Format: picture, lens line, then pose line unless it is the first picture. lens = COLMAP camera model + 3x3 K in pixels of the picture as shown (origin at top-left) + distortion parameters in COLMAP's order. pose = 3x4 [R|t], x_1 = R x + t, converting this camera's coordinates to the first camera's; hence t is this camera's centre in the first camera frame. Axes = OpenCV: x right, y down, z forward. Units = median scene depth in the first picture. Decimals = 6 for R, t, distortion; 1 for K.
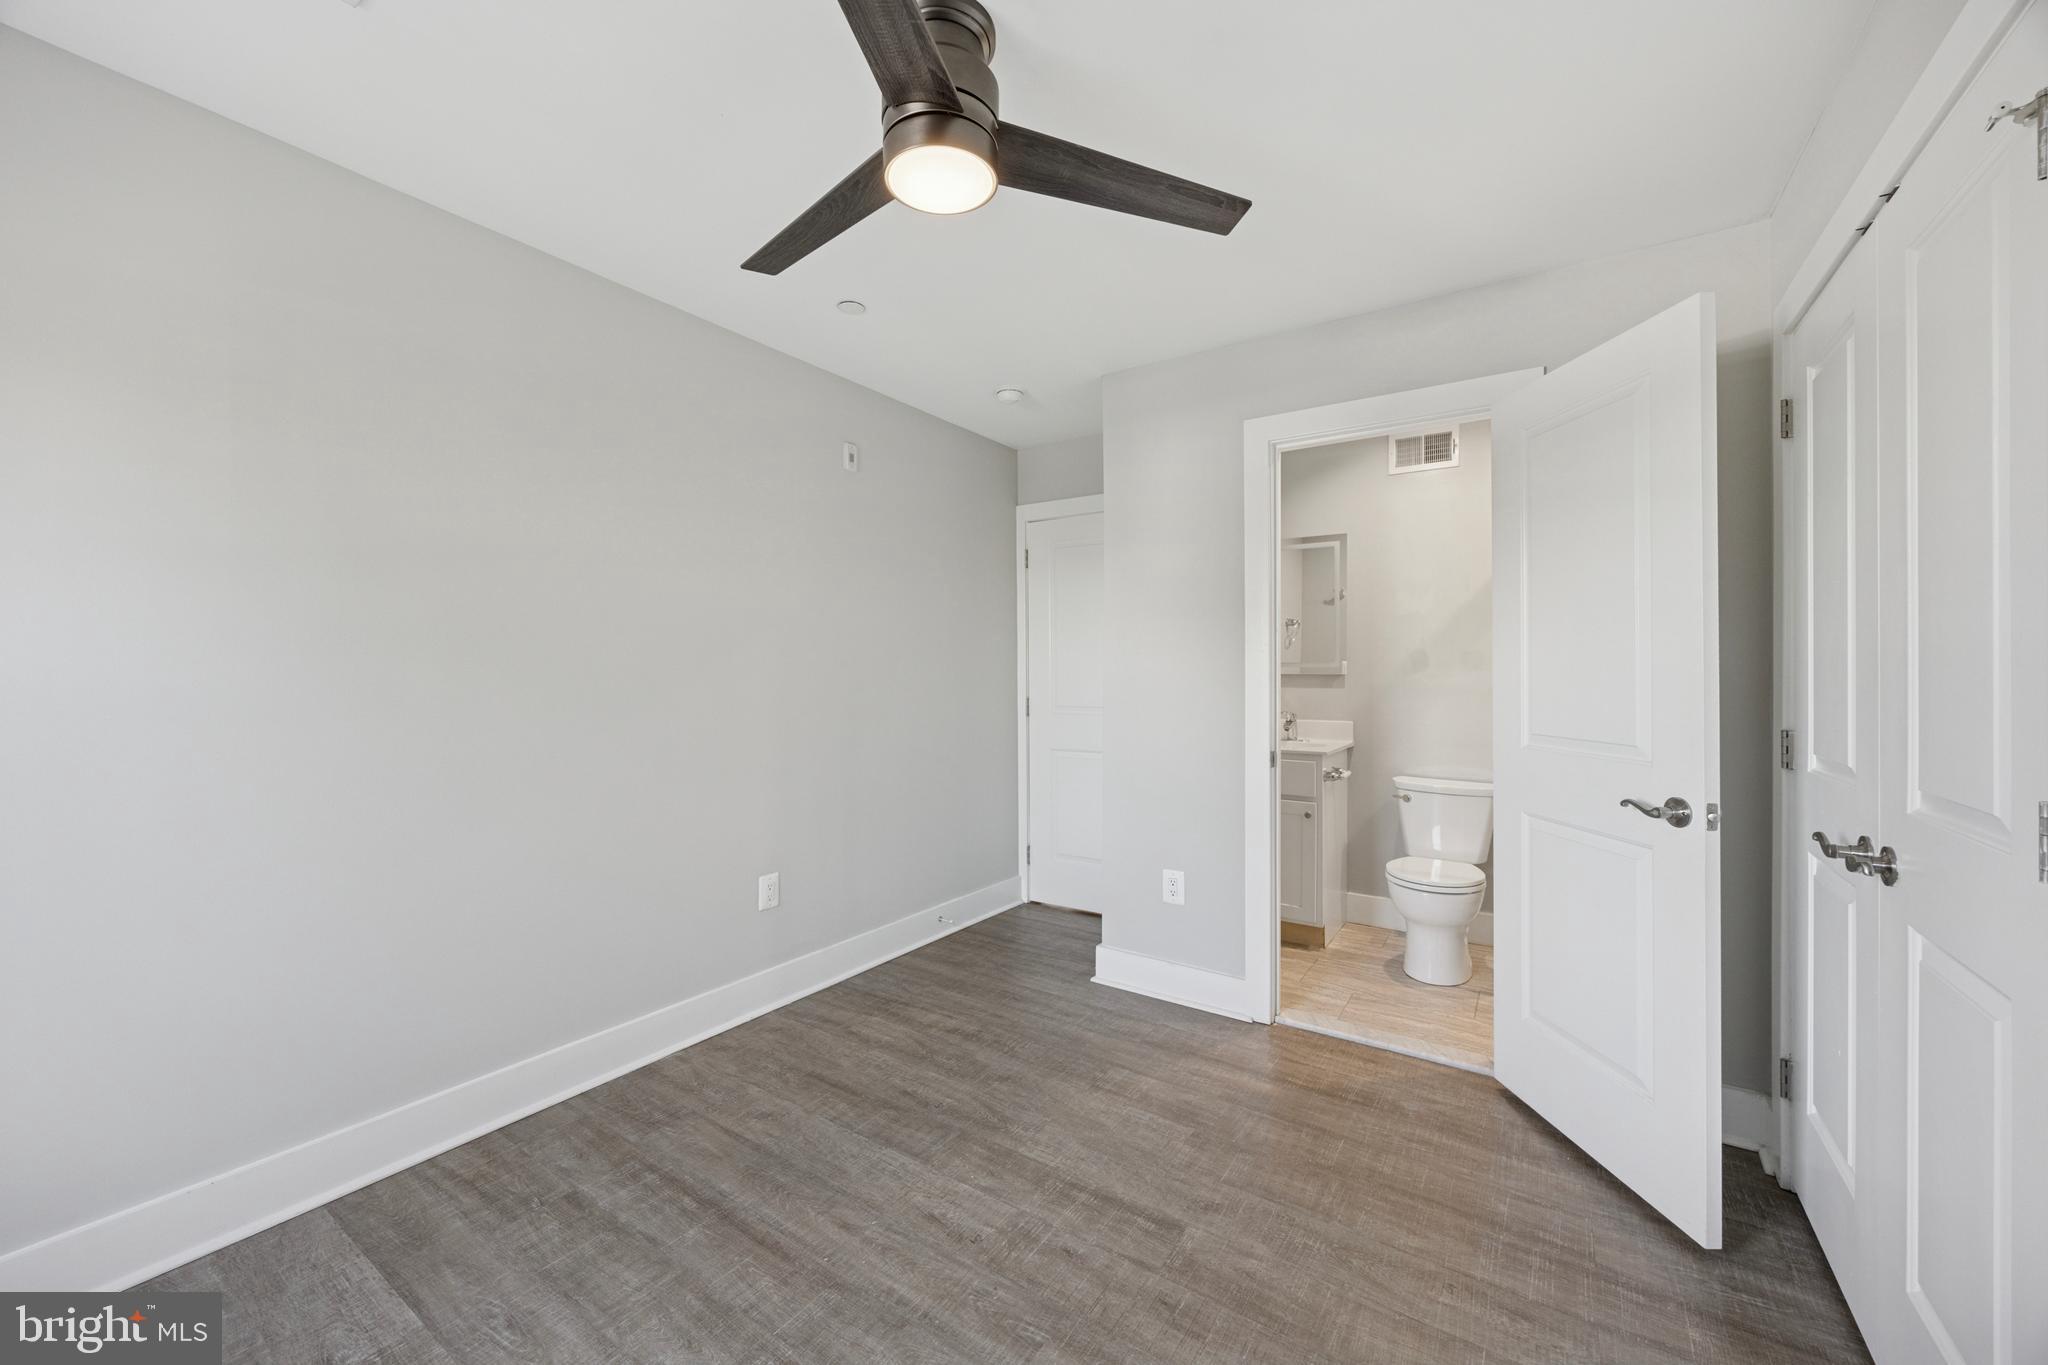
lens RADIAL K [[795.7, 0, 1012.3], [0, 795.7, 657.8], [0, 0, 1]] dist [-0.000280, 0.000041]
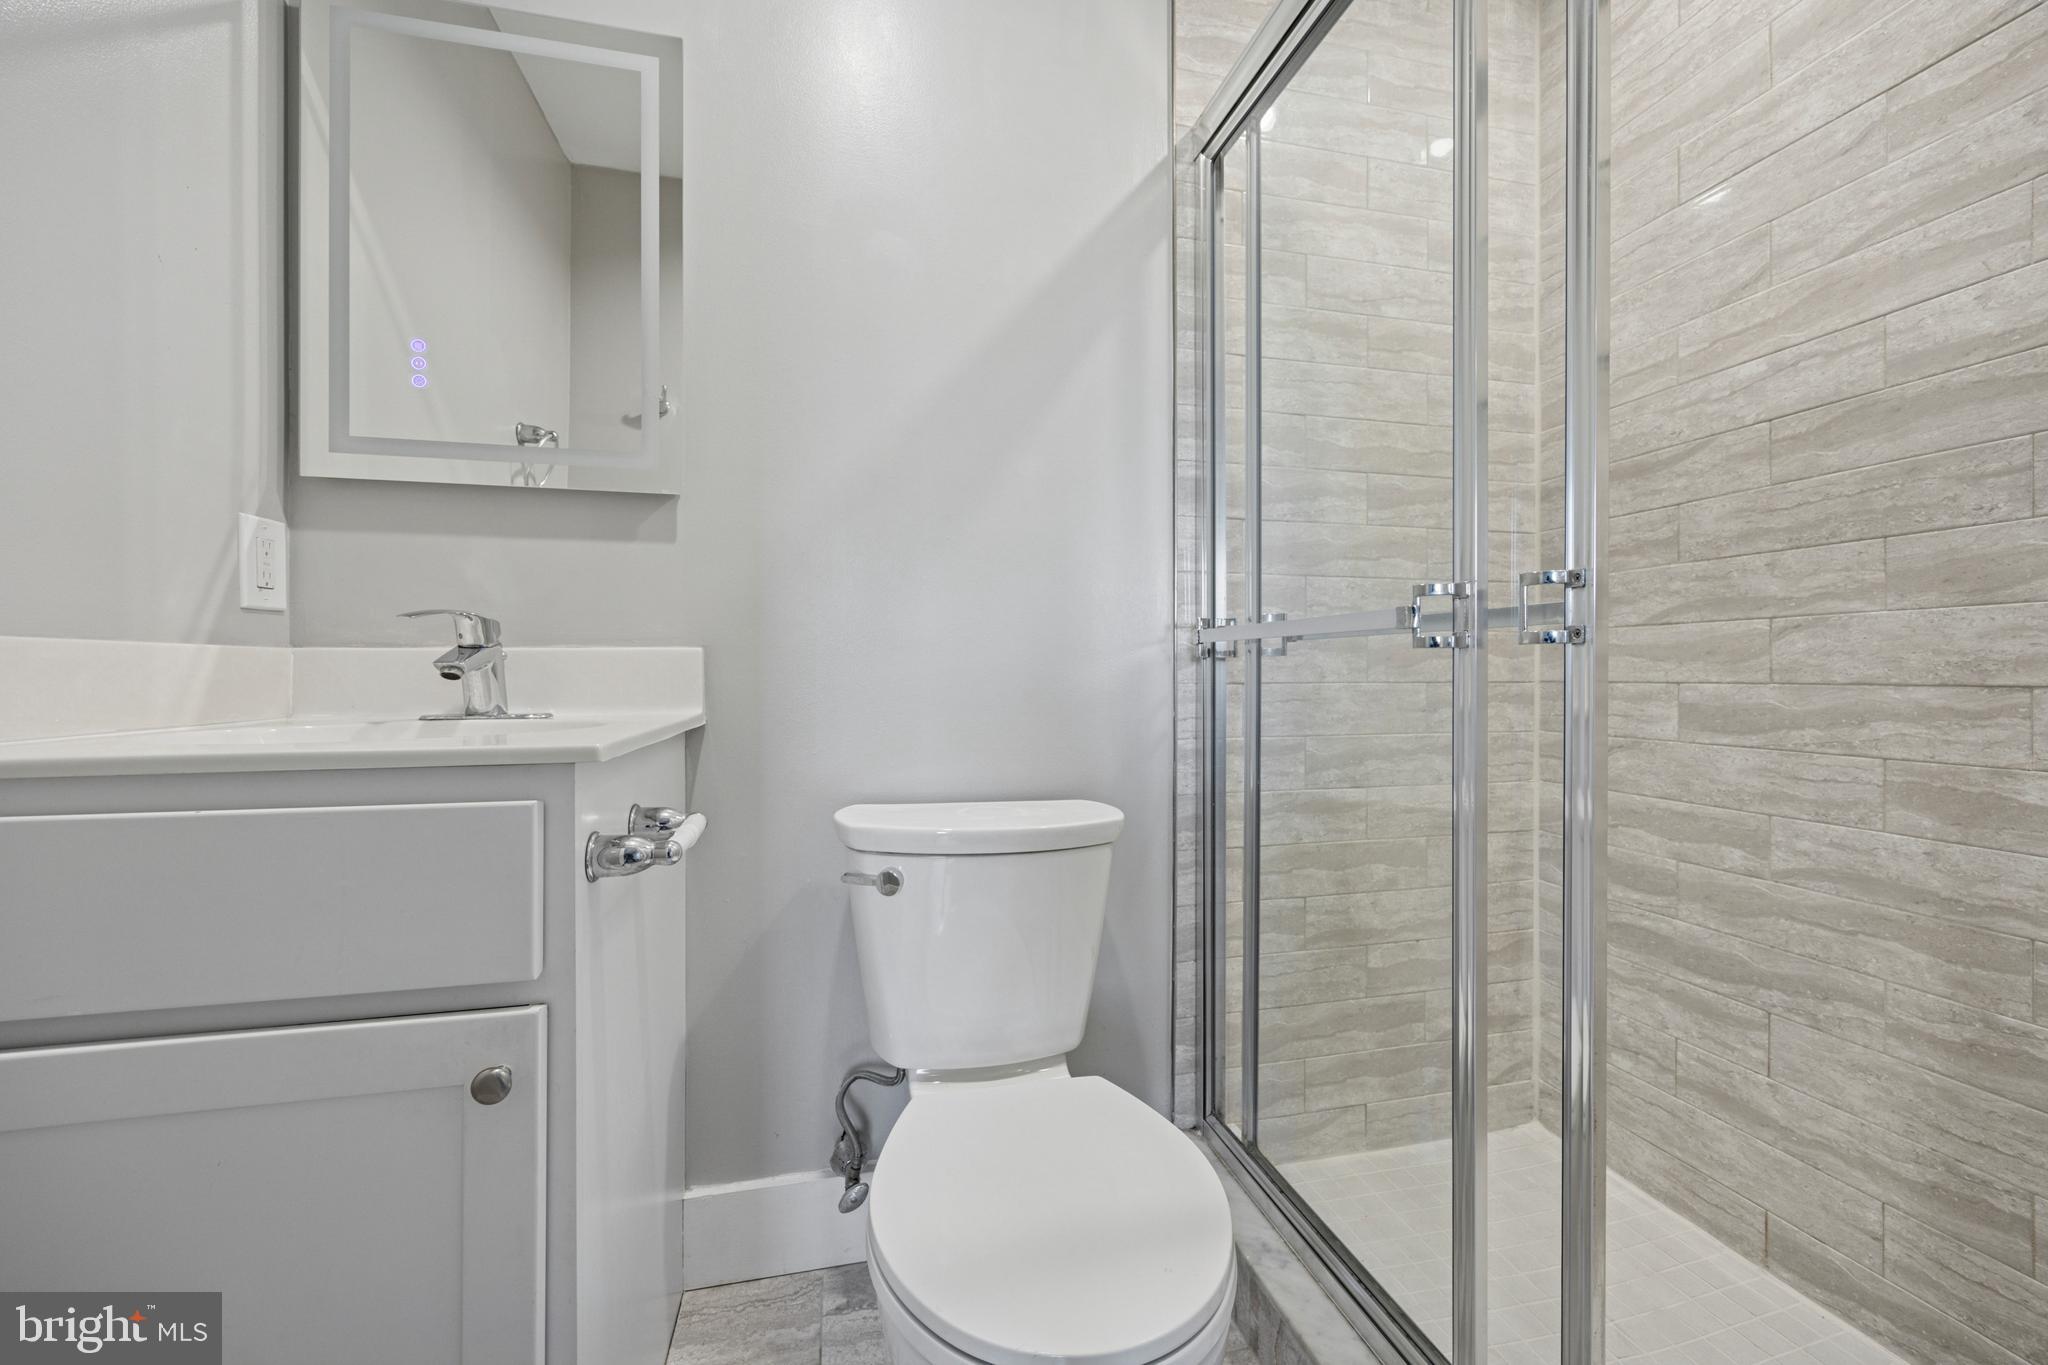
lens RADIAL K [[783.0, 0, 1016.5], [0, 783.0, 676.0], [0, 0, 1]] dist [-0.001673, 0.000097]
pose [[0.680560, -0.004435, 0.732679, 0.314242], [-0.002976, 0.999957, 0.008817, 0.096836], [-0.732686, -0.008181, 0.680518, 0.767725]]
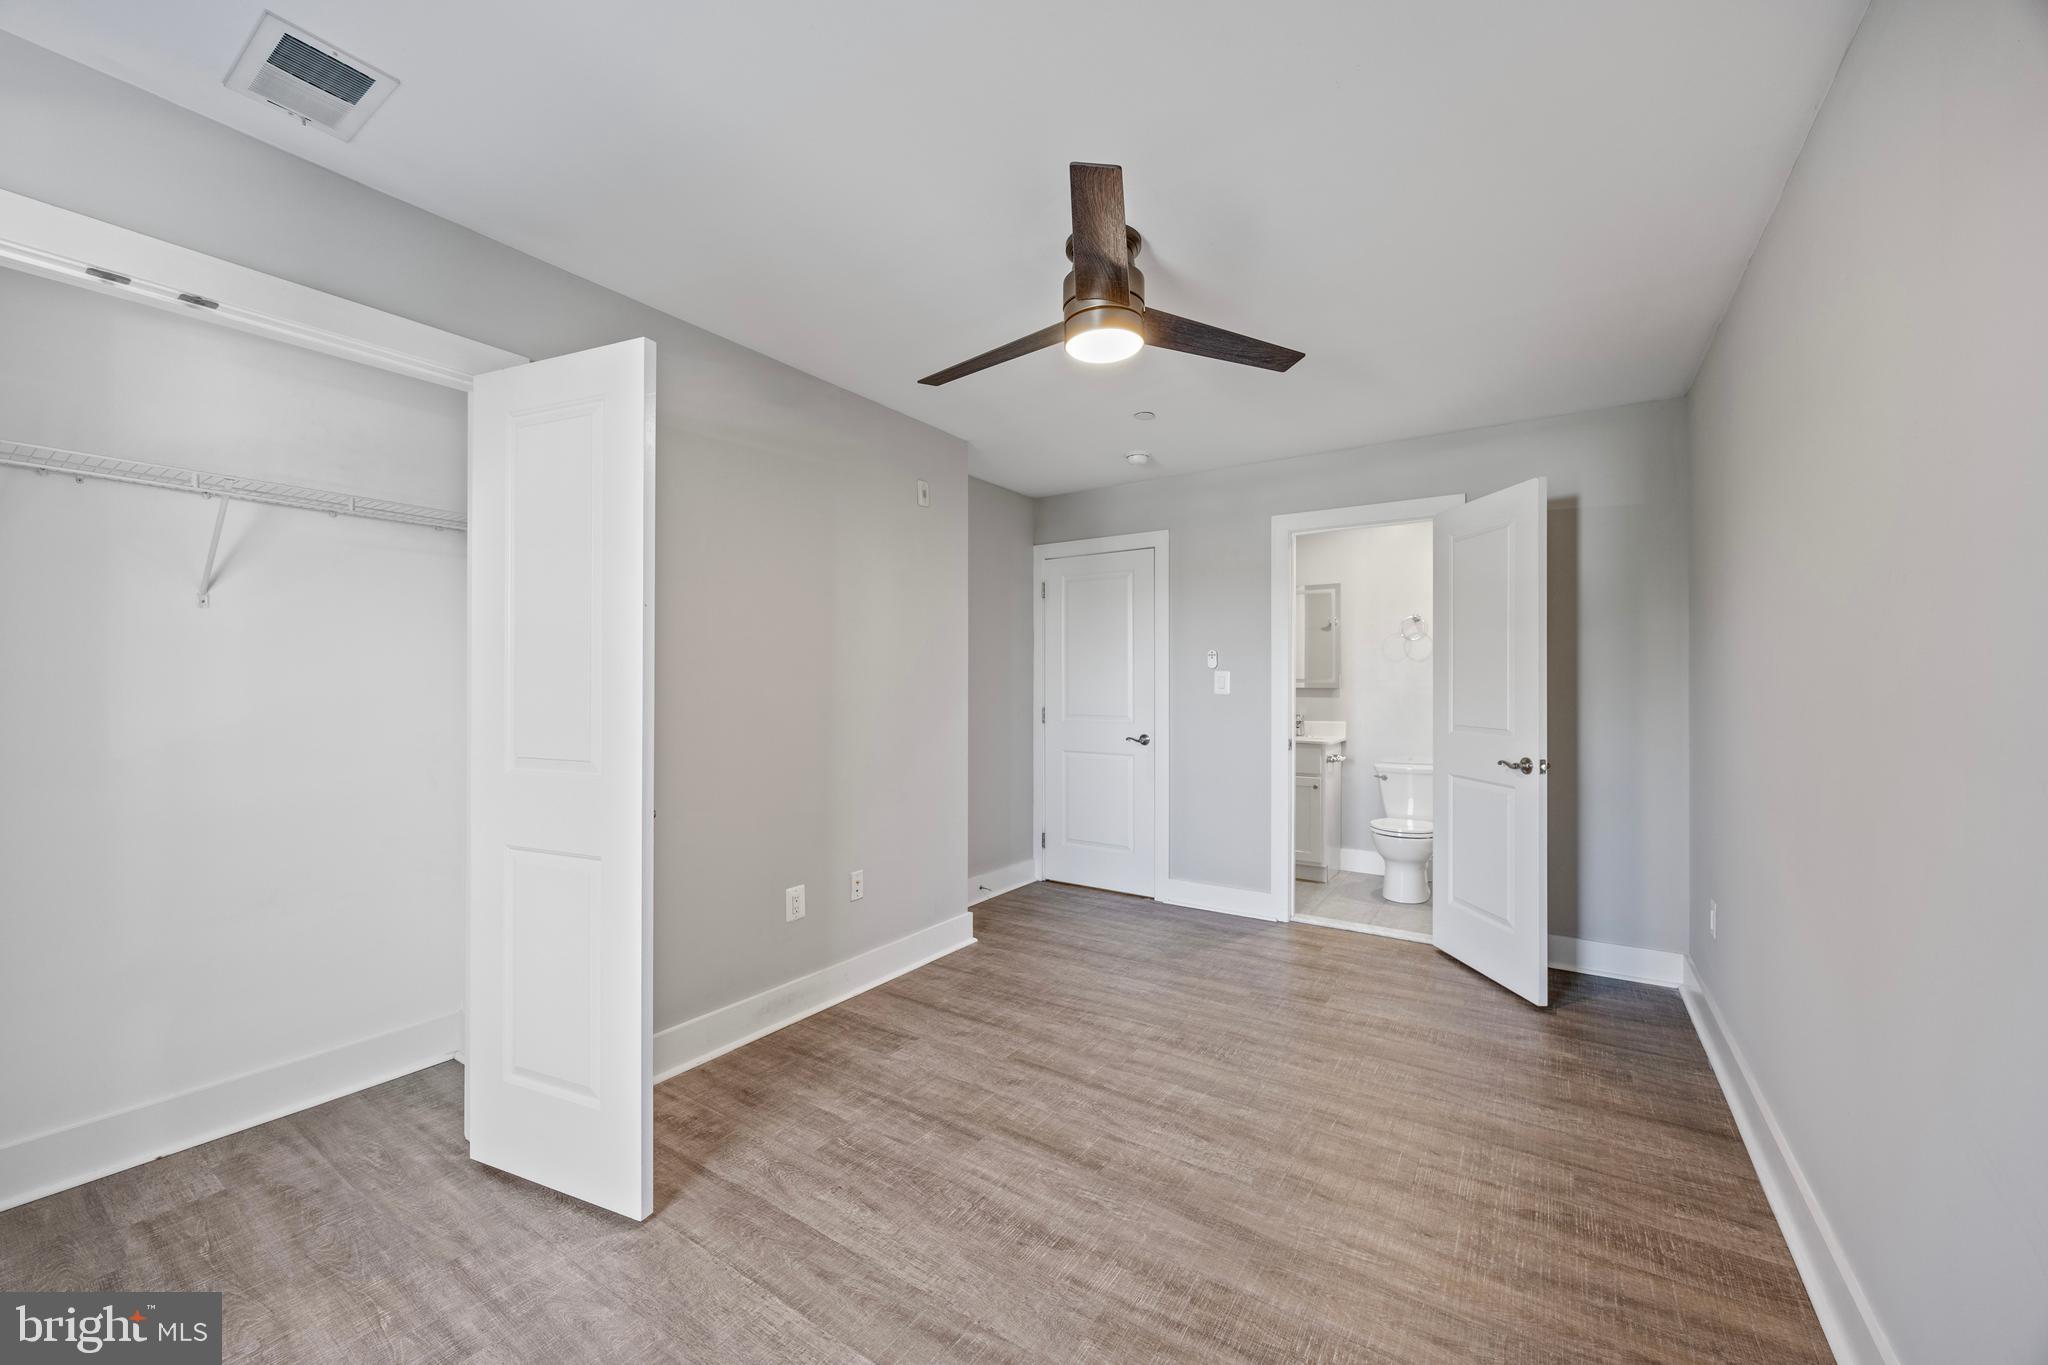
lens RADIAL K [[788.9, 0, 1015.6], [0, 788.9, 680.3], [0, 0, 1]] dist [-0.001737, -0.000019]
pose [[0.999987, -0.002872, 0.004221, -0.184172], [0.002874, 0.999996, -0.000342, 0.001692], [-0.004220, 0.000354, 0.999991, -0.453228]]
